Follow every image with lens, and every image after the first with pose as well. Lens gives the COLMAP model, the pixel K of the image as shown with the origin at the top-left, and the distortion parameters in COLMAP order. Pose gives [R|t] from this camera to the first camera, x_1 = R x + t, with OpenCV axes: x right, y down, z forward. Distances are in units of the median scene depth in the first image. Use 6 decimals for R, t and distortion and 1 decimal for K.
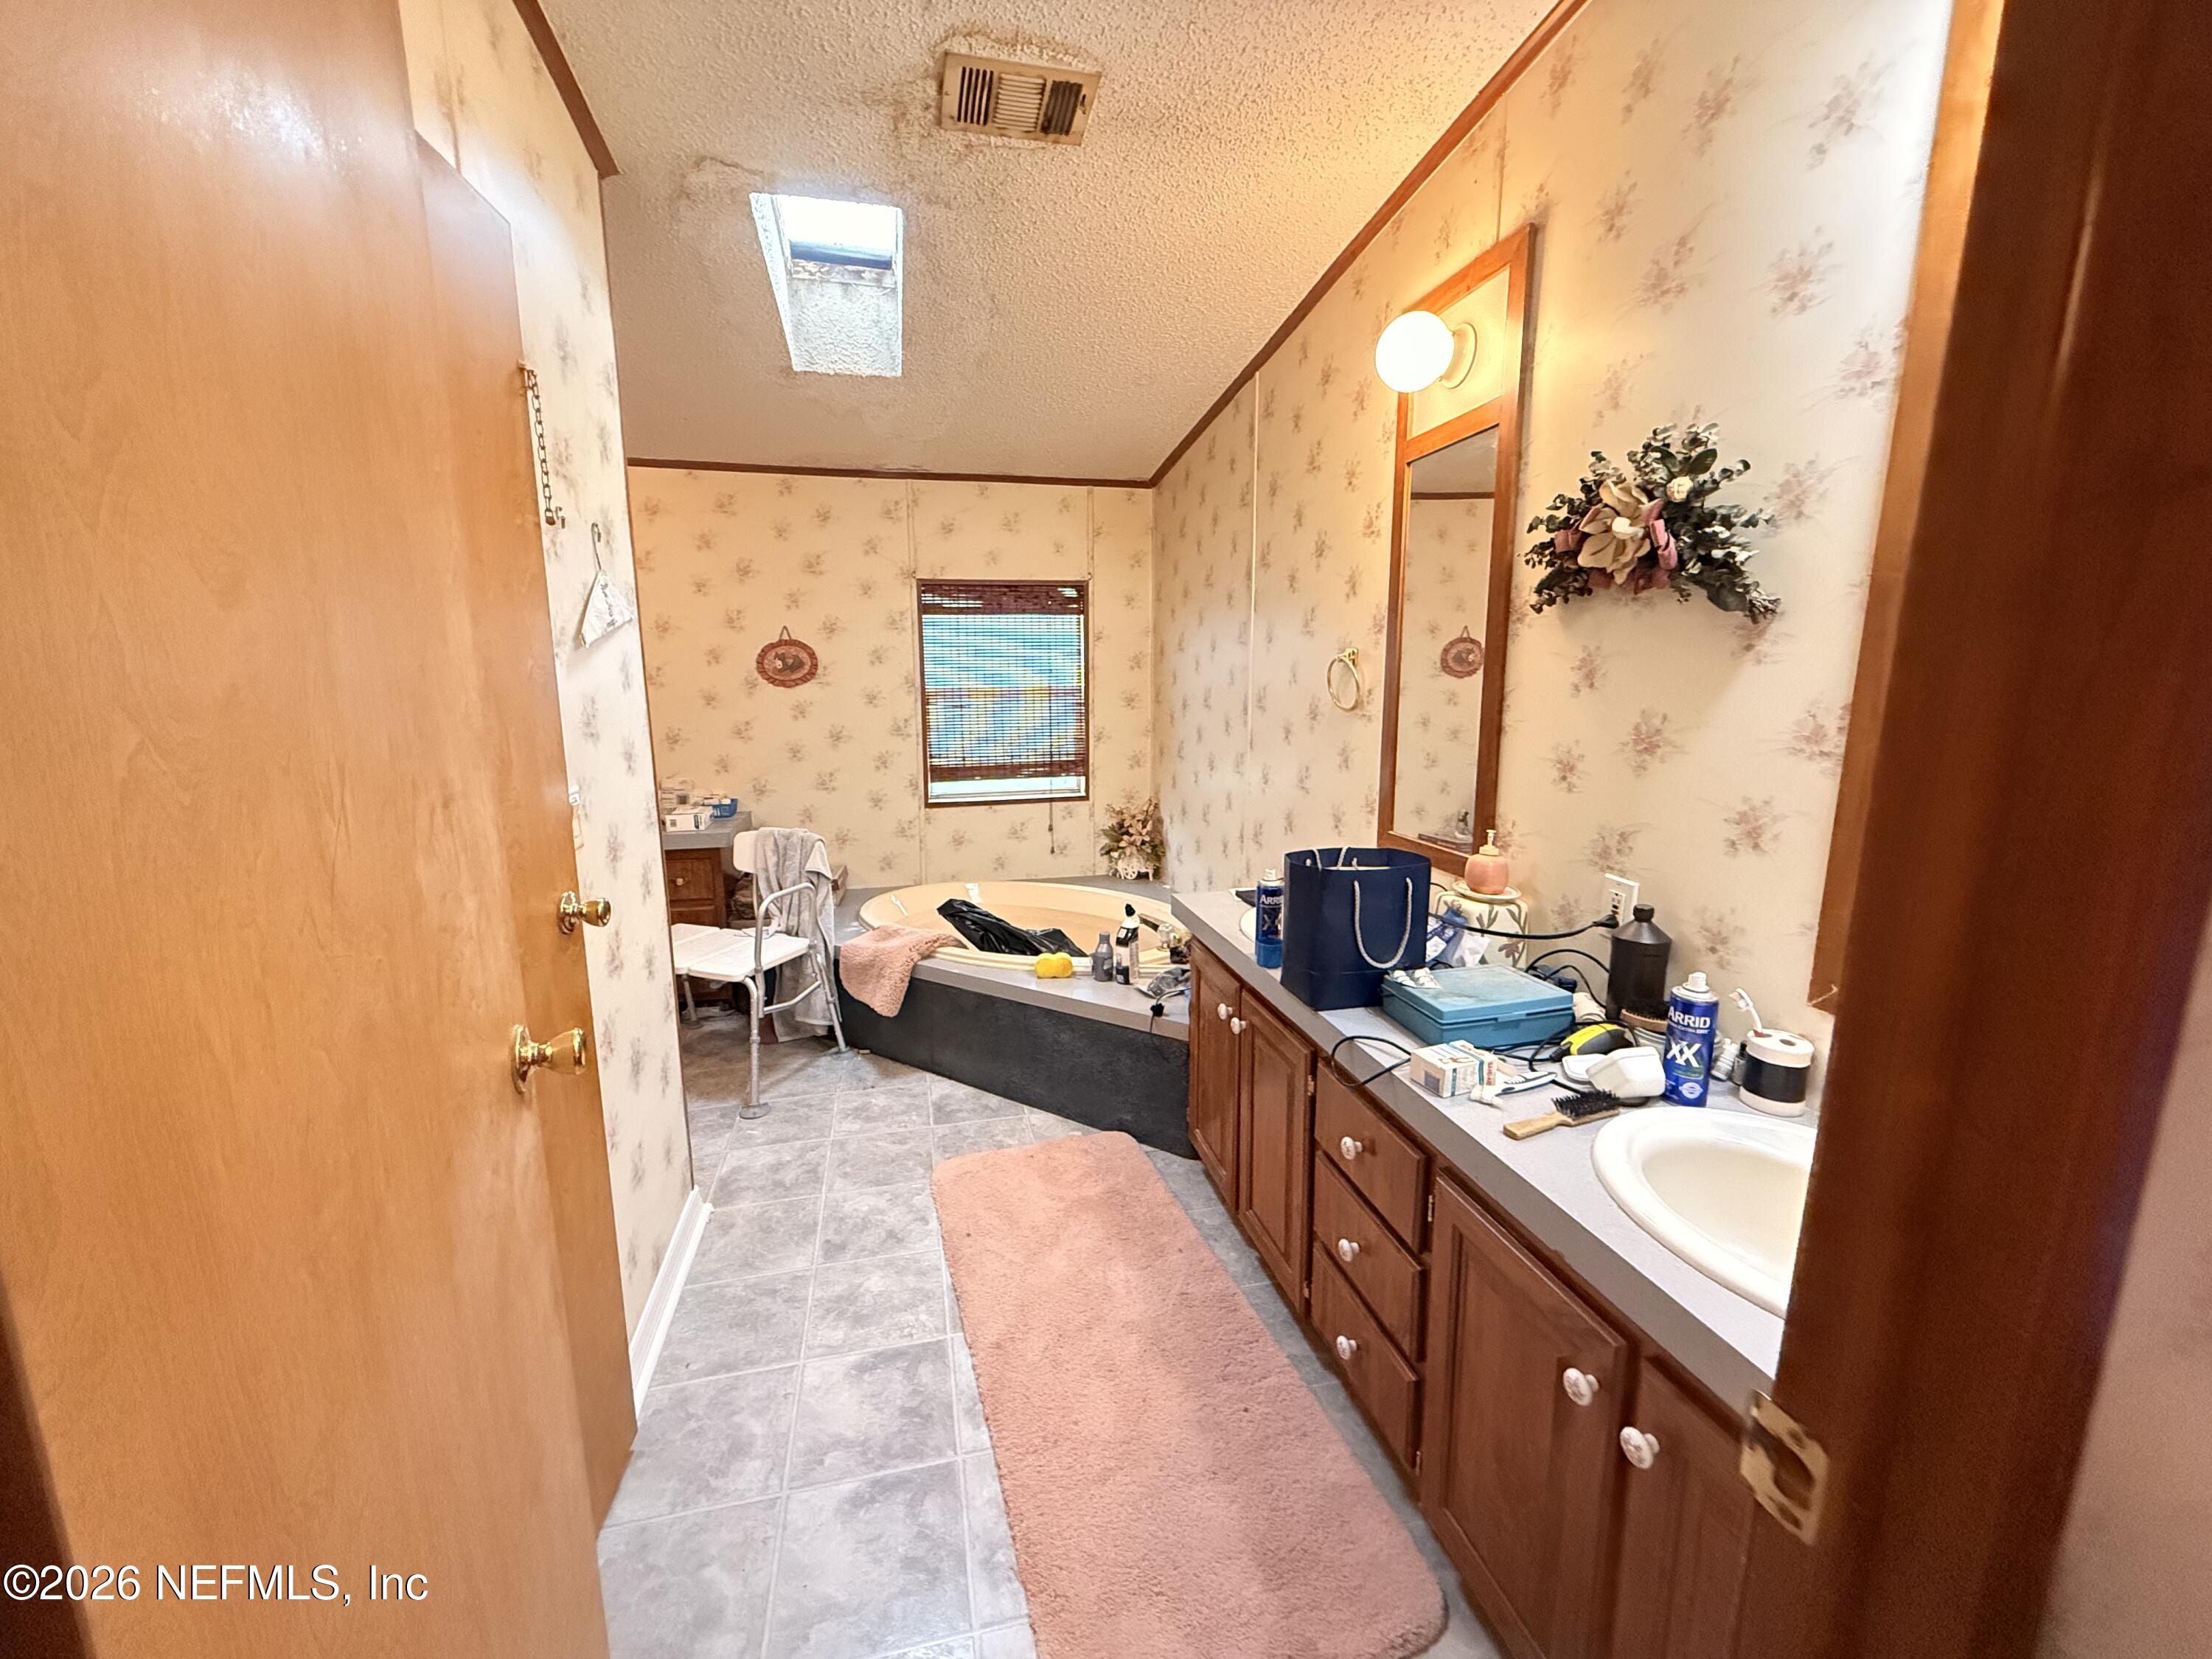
lens RADIAL K [[880.6, 0, 1107.8], [0, 880.6, 830.3], [0, 0, 1]] dist [0.001752, 0.000100]
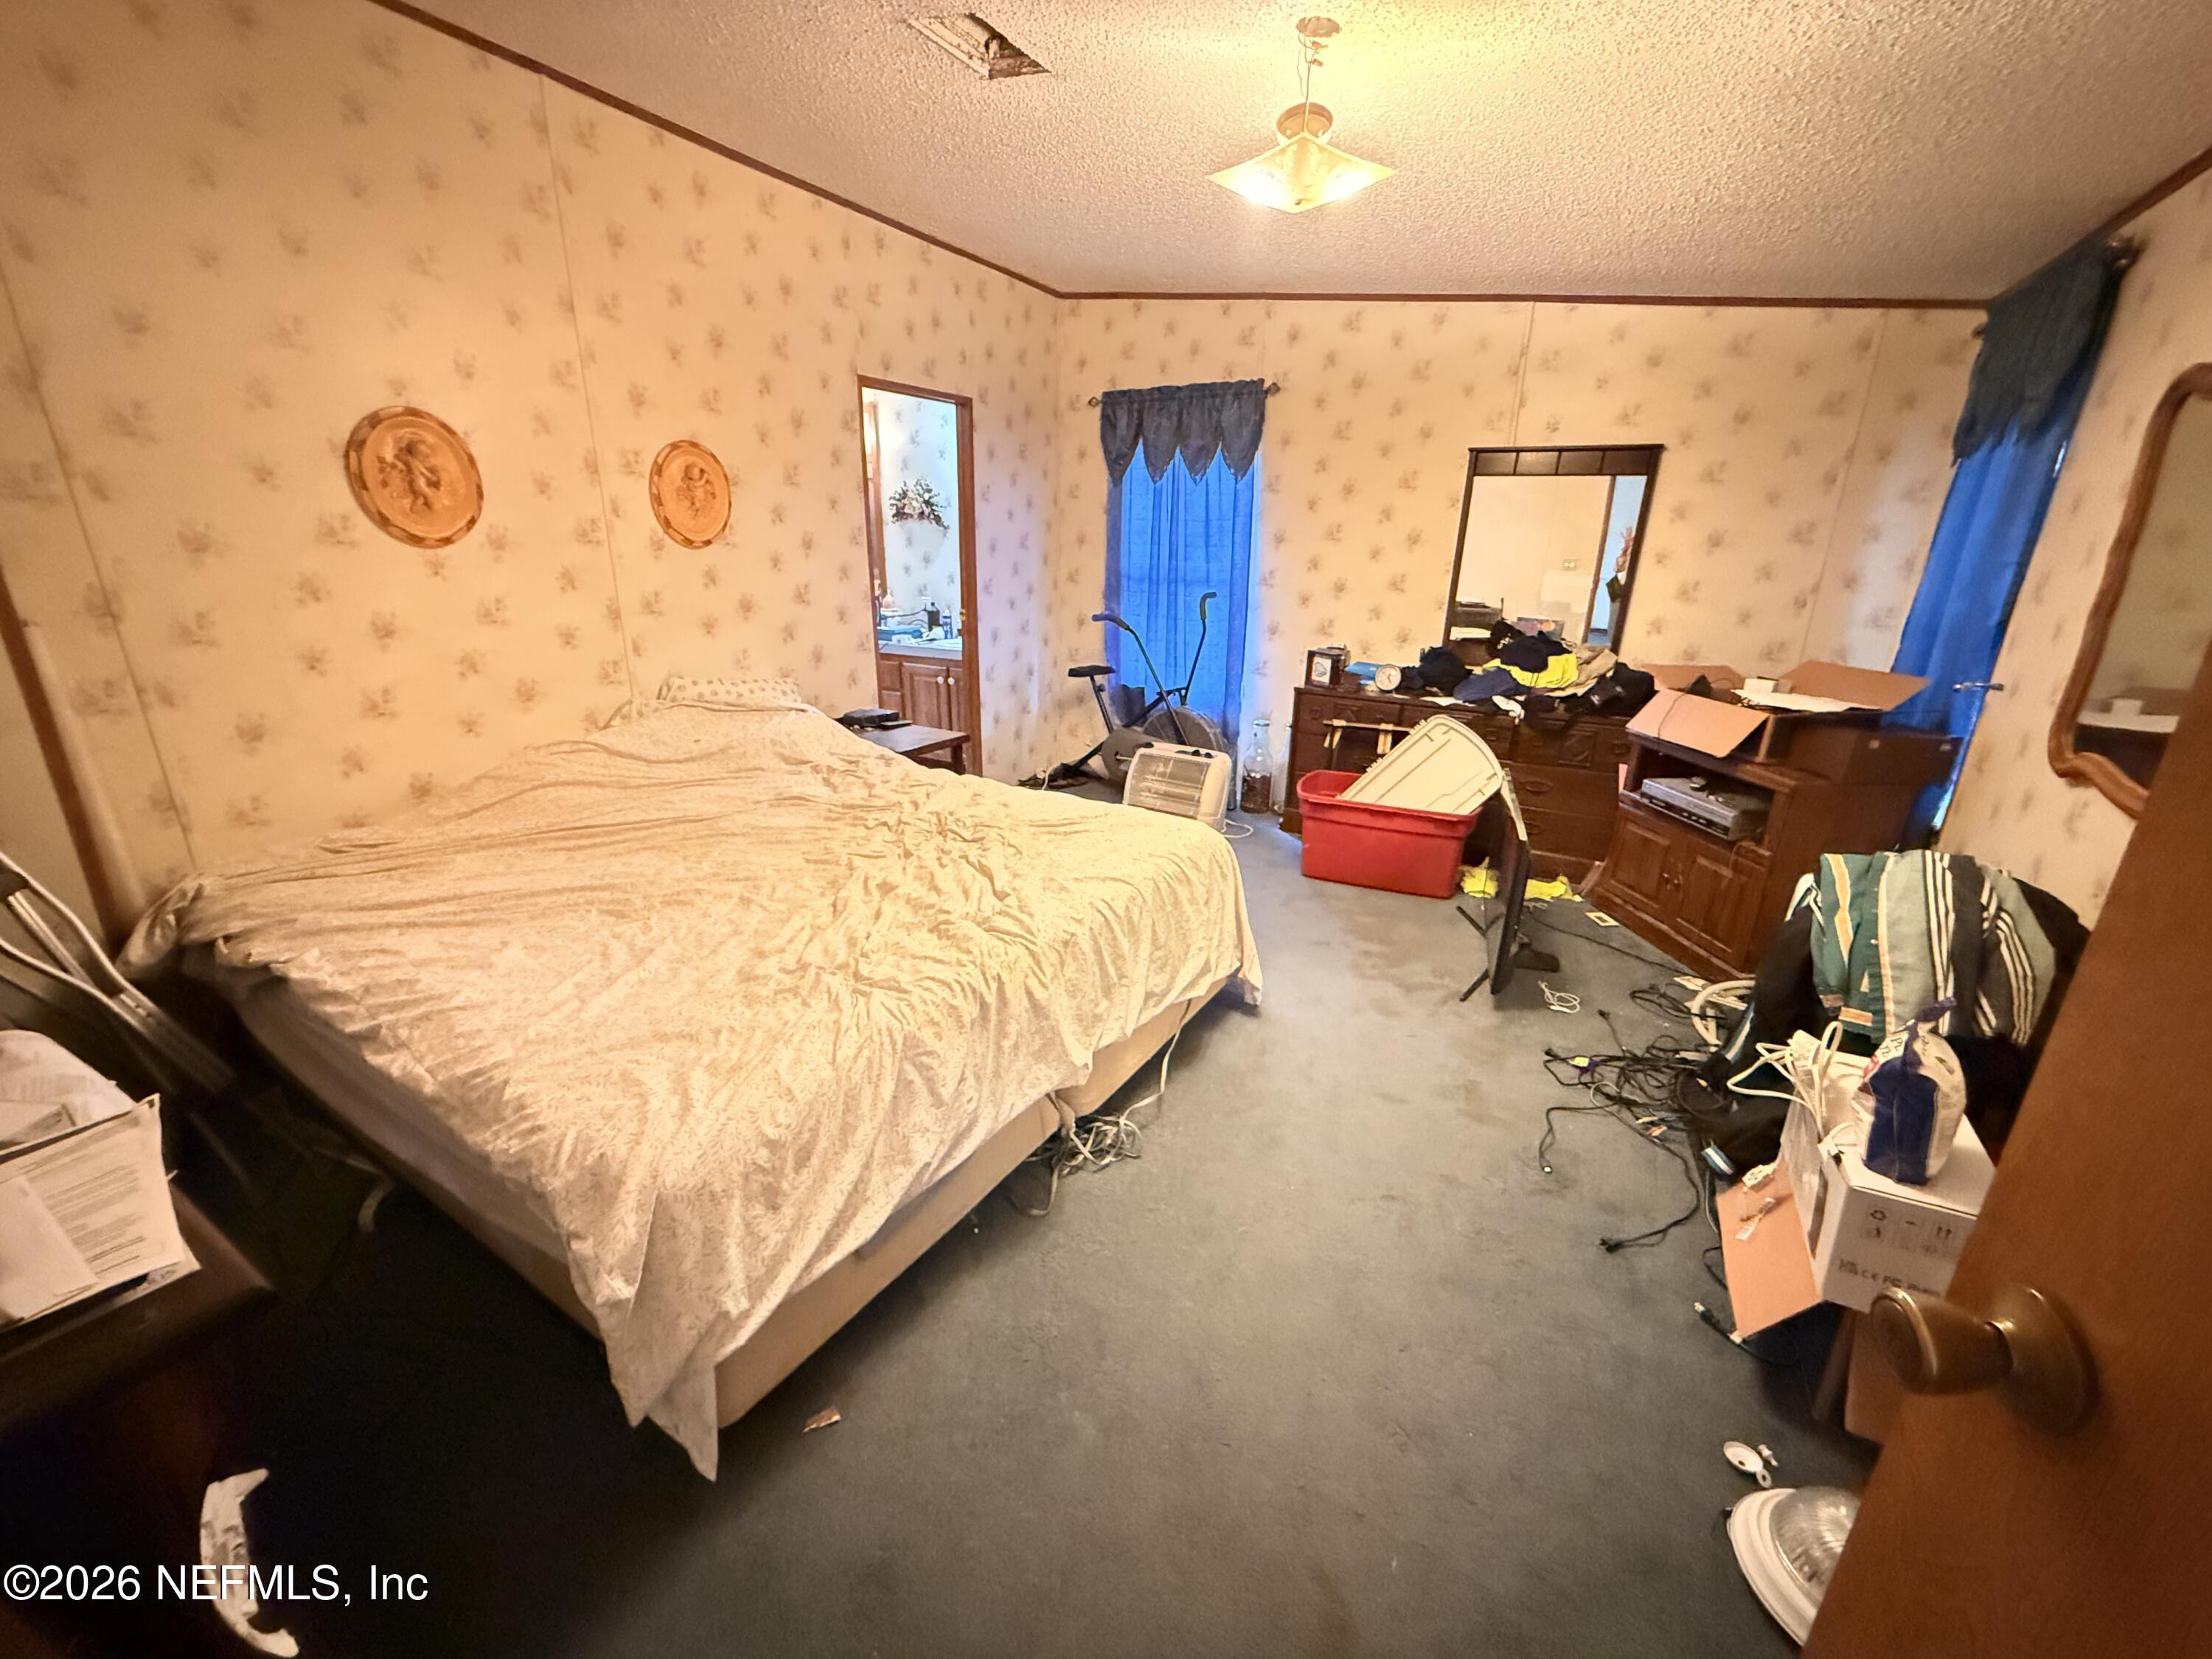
lens RADIAL K [[880.6, 0, 1103.3], [0, 880.6, 839.4], [0, 0, 1]] dist [0.001752, 0.000100]
pose [[0.696849, -0.208132, 0.686355, -0.736357], [0.109362, 0.976612, 0.185117, 0.195050], [-0.708831, -0.053937, 0.703313, -0.979479]]
